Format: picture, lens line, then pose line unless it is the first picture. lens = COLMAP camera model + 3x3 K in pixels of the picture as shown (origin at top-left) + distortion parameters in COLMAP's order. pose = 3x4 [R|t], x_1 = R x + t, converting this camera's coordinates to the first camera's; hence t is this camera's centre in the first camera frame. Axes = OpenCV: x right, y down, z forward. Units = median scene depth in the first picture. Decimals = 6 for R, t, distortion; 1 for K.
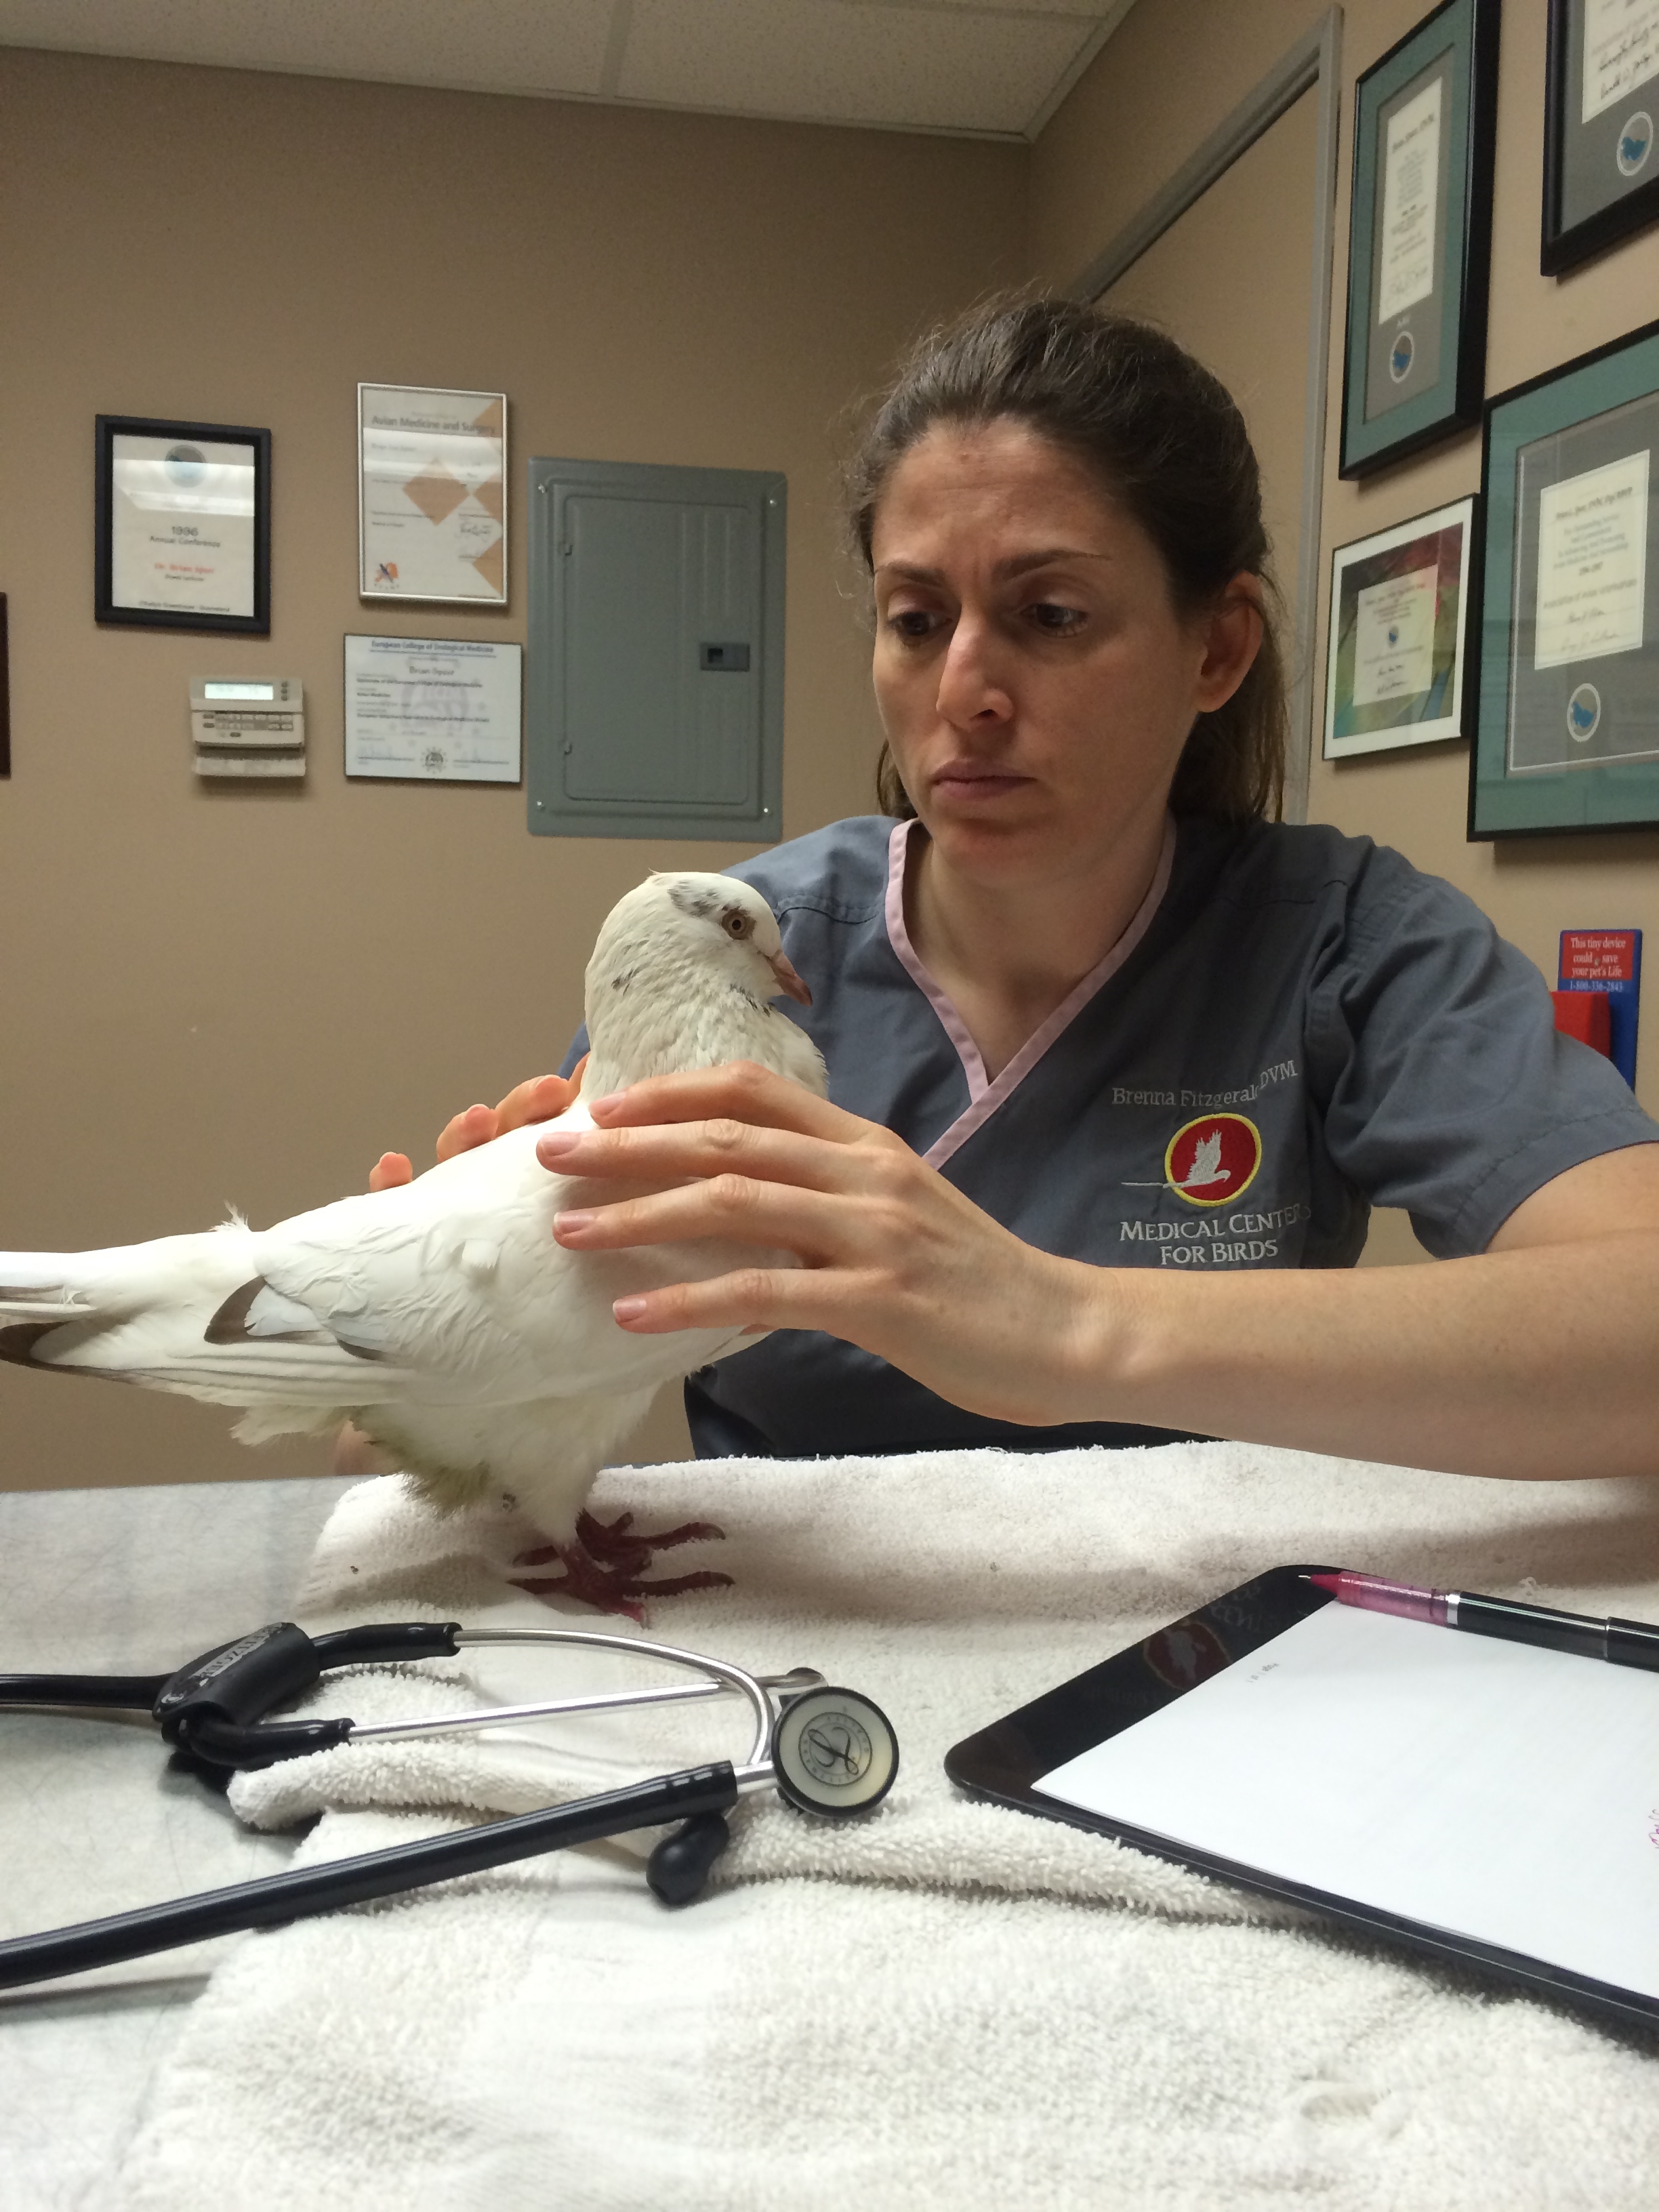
lens RADIAL K [[1948.6, 0, 833.7], [0, 1948.6, 1104.7], [0, 0, 1]] dist [0.082404, -0.119965]
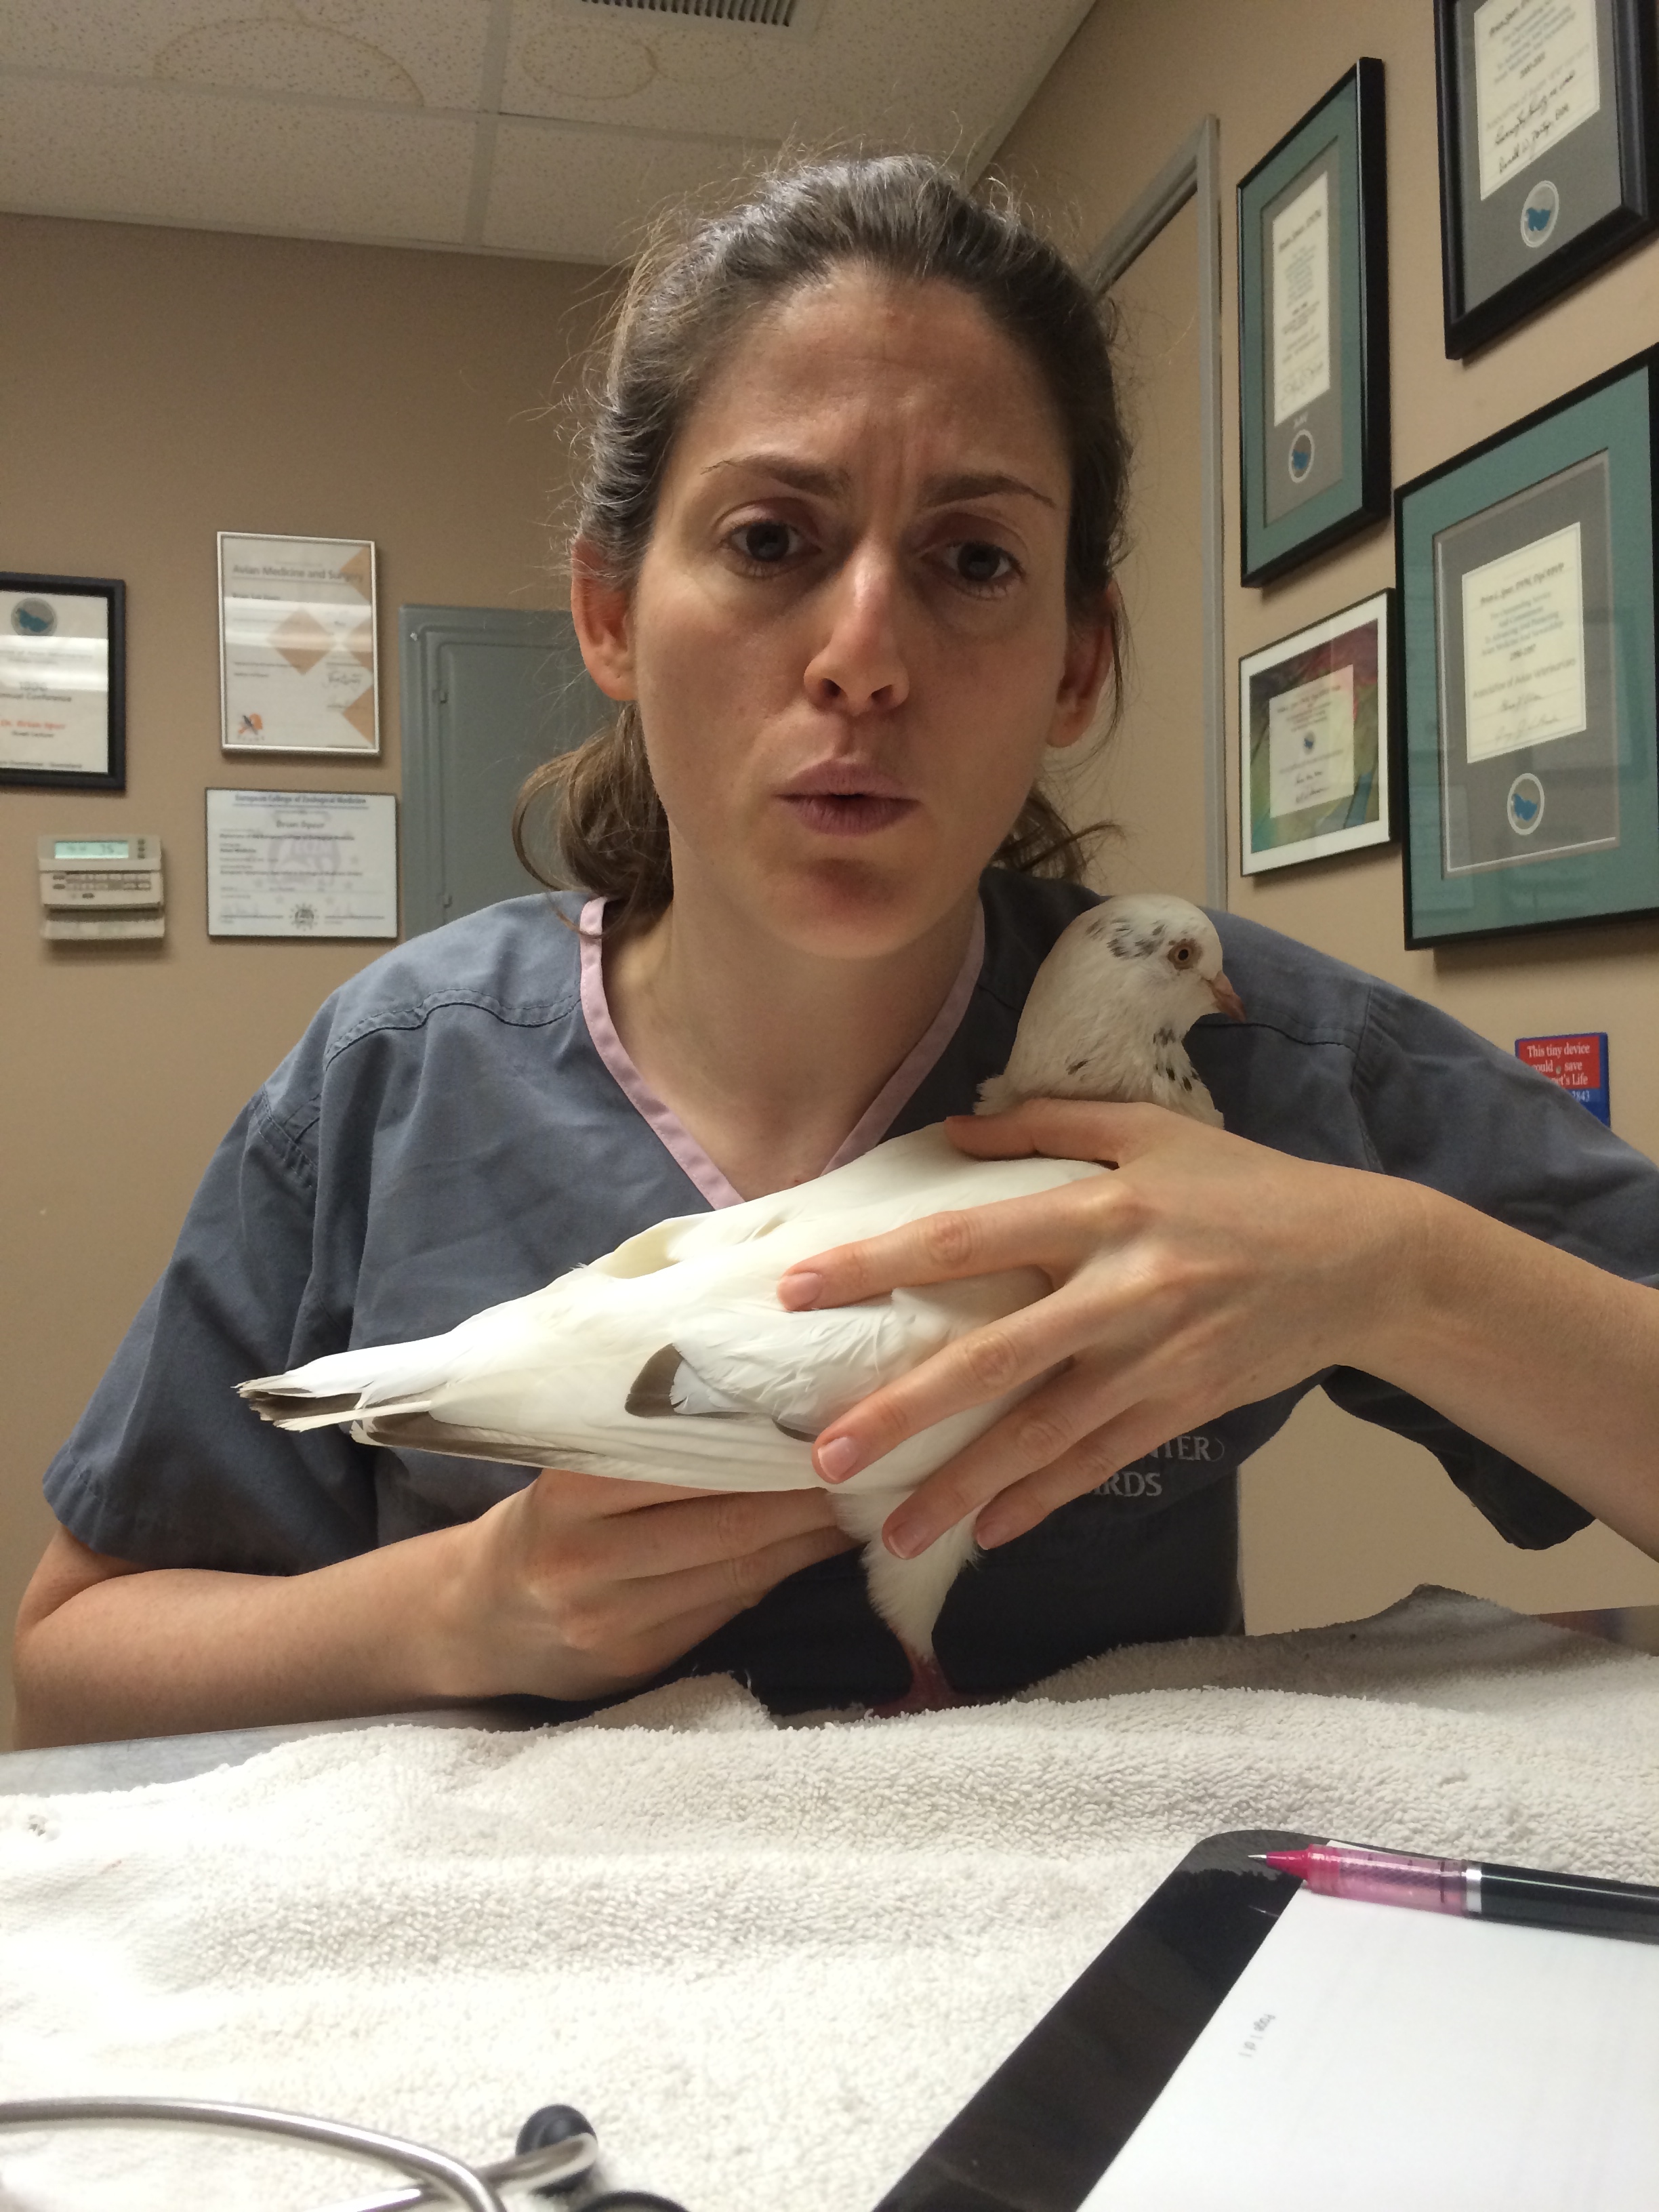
lens RADIAL K [[1948.6, 0, 832.5], [0, 1948.6, 1084.1], [0, 0, 1]] dist [0.082404, -0.119965]
pose [[0.998247, -0.034361, 0.048196, 0.004326], [0.038829, 0.994714, -0.095061, 0.007900], [-0.044675, 0.096765, 0.994304, 0.100157]]
